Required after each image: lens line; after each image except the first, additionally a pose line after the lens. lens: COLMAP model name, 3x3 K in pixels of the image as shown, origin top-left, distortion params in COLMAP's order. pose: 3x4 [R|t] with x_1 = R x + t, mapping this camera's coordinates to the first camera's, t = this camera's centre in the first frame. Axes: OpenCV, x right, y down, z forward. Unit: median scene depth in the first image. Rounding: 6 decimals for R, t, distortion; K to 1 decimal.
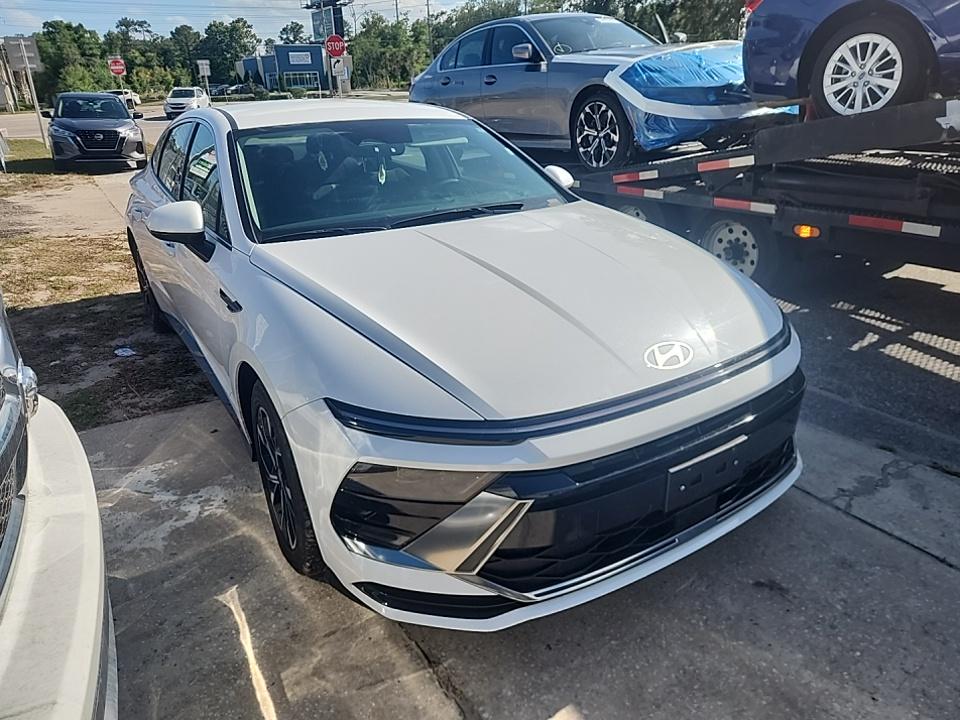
lens RADIAL K [[642.7, 0, 480.0], [0, 642.7, 360.0], [0, 0, 1]] dist [0.061147, -0.046933]
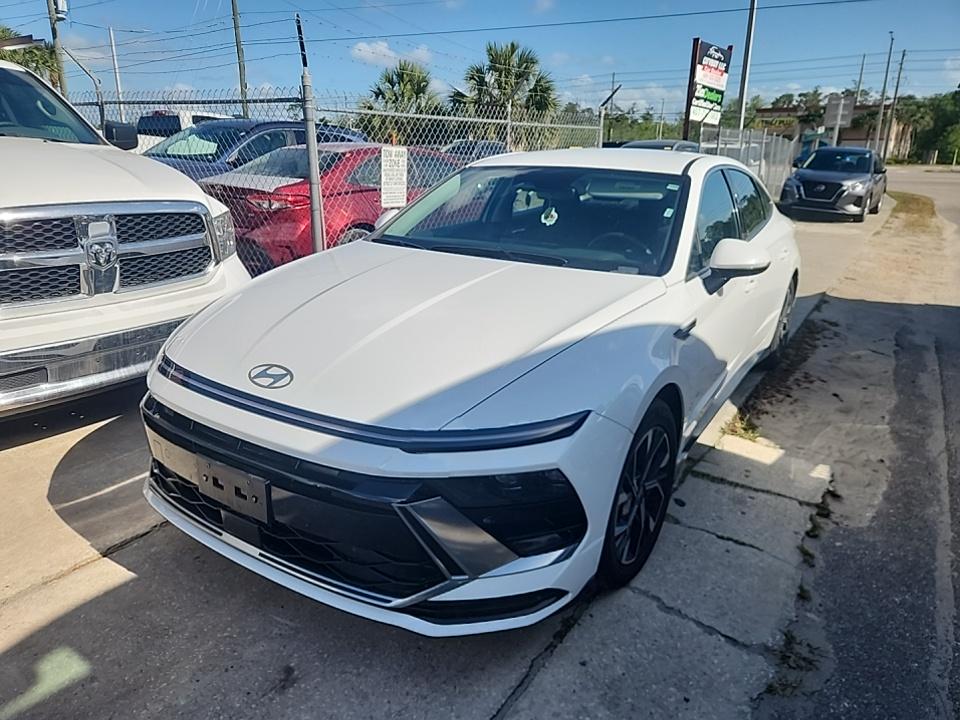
lens RADIAL K [[645.8, 0, 480.0], [0, 645.8, 360.0], [0, 0, 1]] dist [0.061747, -0.060835]
pose [[0.399841, 0.315450, -0.860592, 0.460349], [-0.379991, 0.911474, 0.157553, -0.113590], [0.834107, 0.264021, 0.484312, 0.261507]]
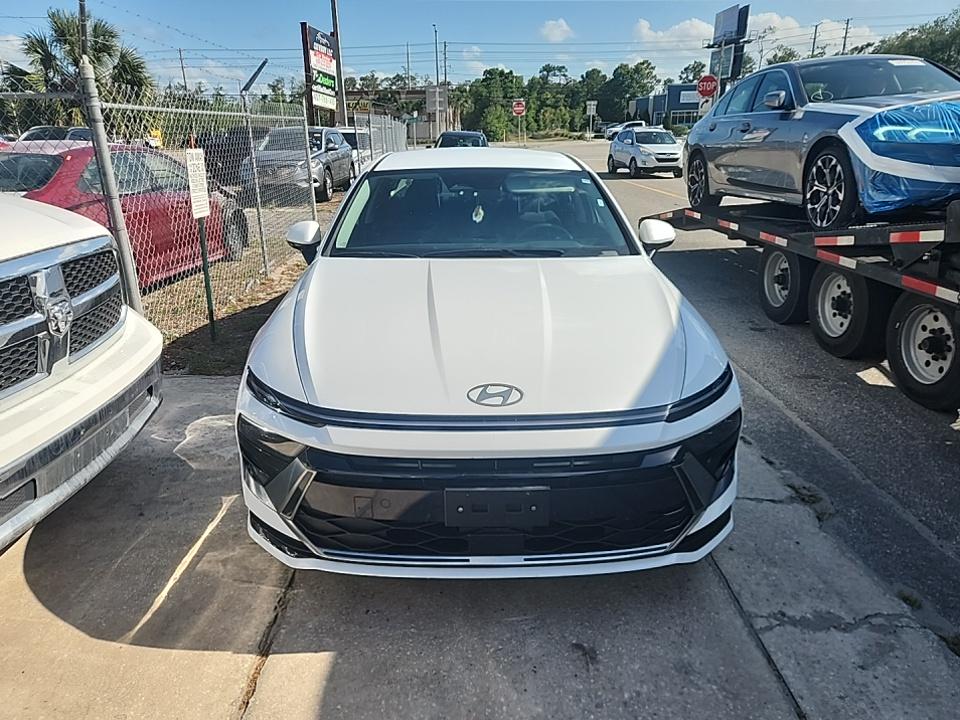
lens RADIAL K [[640.6, 0, 472.6], [0, 640.6, 375.4], [0, 0, 1]] dist [0.054403, -0.044417]
pose [[0.845646, 0.207867, -0.491603, 0.270730], [-0.221106, 0.974731, 0.031807, -0.022617], [0.485792, 0.081799, 0.870238, 0.008713]]
